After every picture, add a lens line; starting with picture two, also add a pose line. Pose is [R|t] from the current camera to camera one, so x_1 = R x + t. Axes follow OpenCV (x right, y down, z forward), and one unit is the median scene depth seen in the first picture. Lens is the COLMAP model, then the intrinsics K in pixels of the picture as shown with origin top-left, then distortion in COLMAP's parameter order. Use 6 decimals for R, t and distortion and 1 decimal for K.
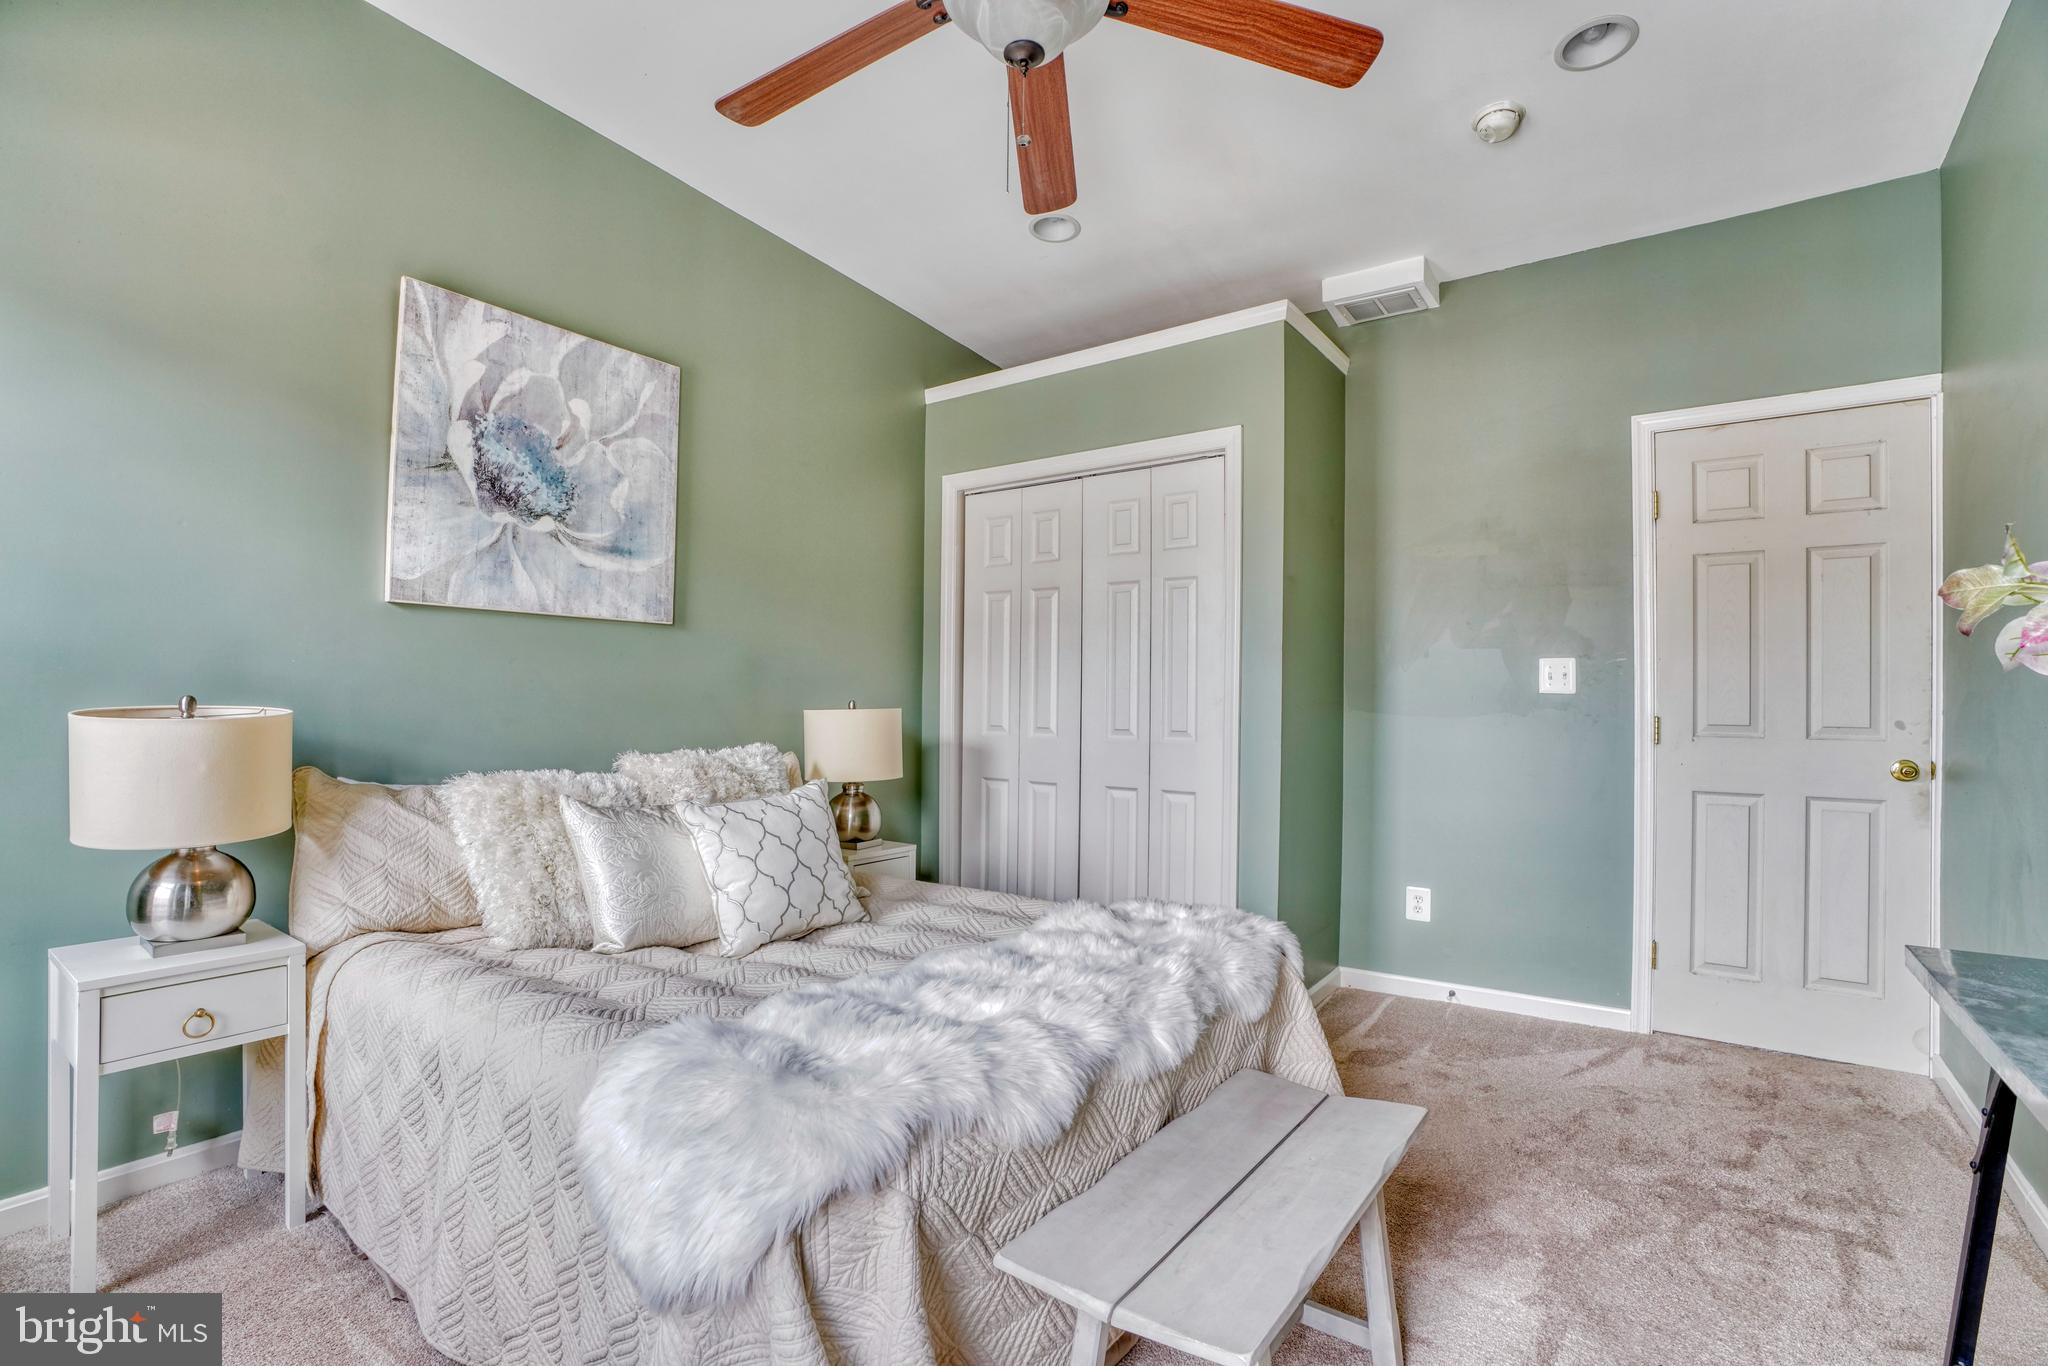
lens RADIAL K [[947.0, 0, 1018.1], [0, 947.0, 673.8], [0, 0, 1]] dist [-0.058815, 0.013696]
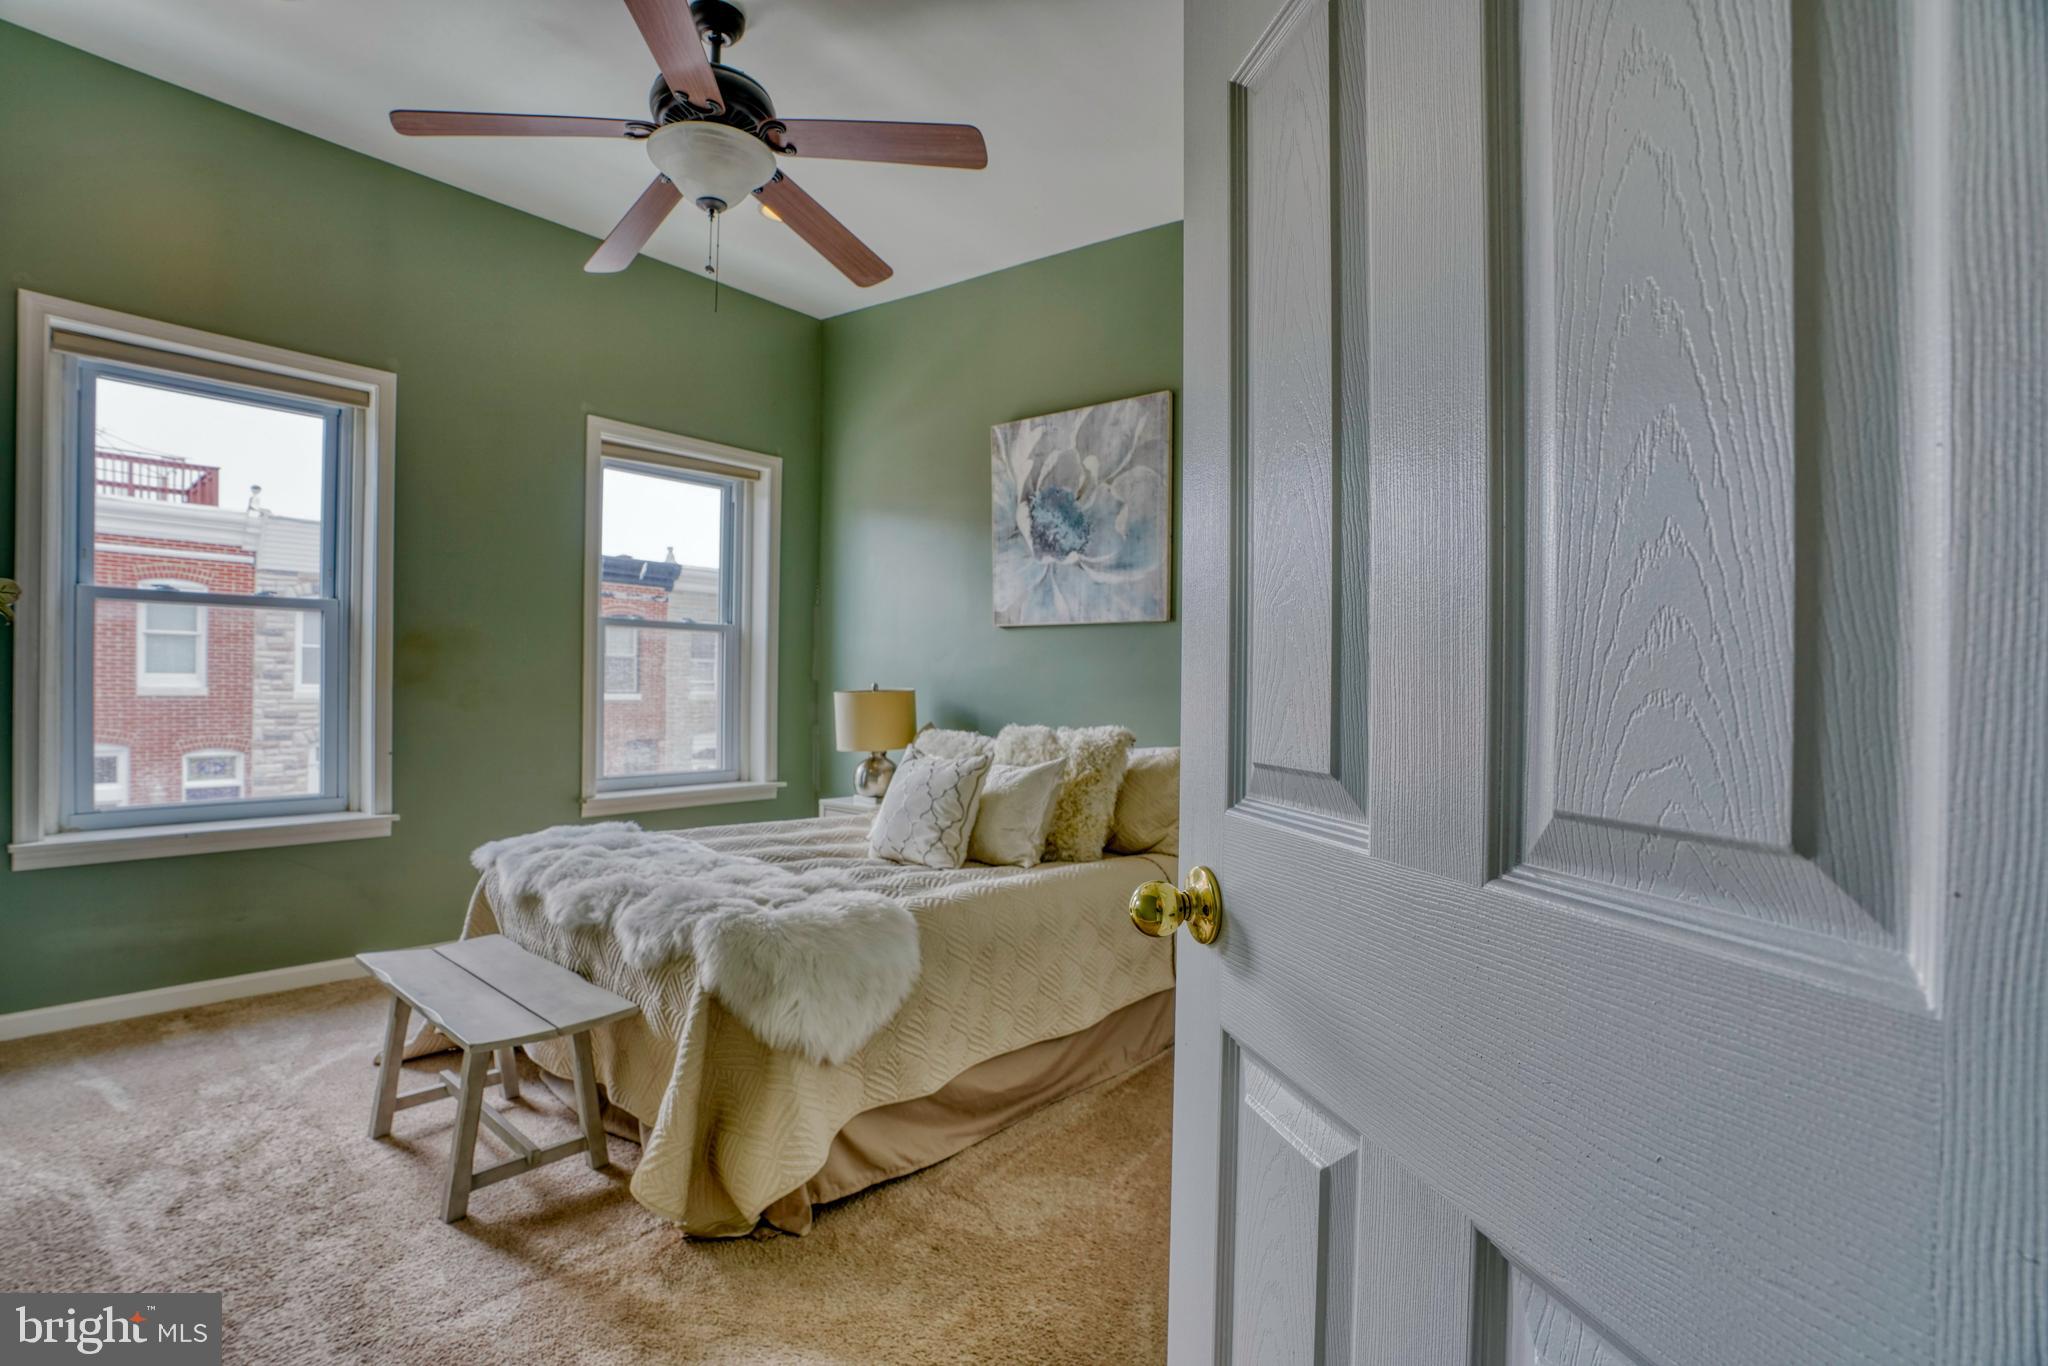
lens RADIAL K [[947.0, 0, 1018.7], [0, 947.0, 691.5], [0, 0, 1]] dist [-0.058815, 0.013696]
pose [[-0.076614, 0.001495, -0.997060, 0.866232], [0.011741, 0.999931, 0.000597, 0.032523], [0.996992, -0.011660, -0.076627, 1.016114]]
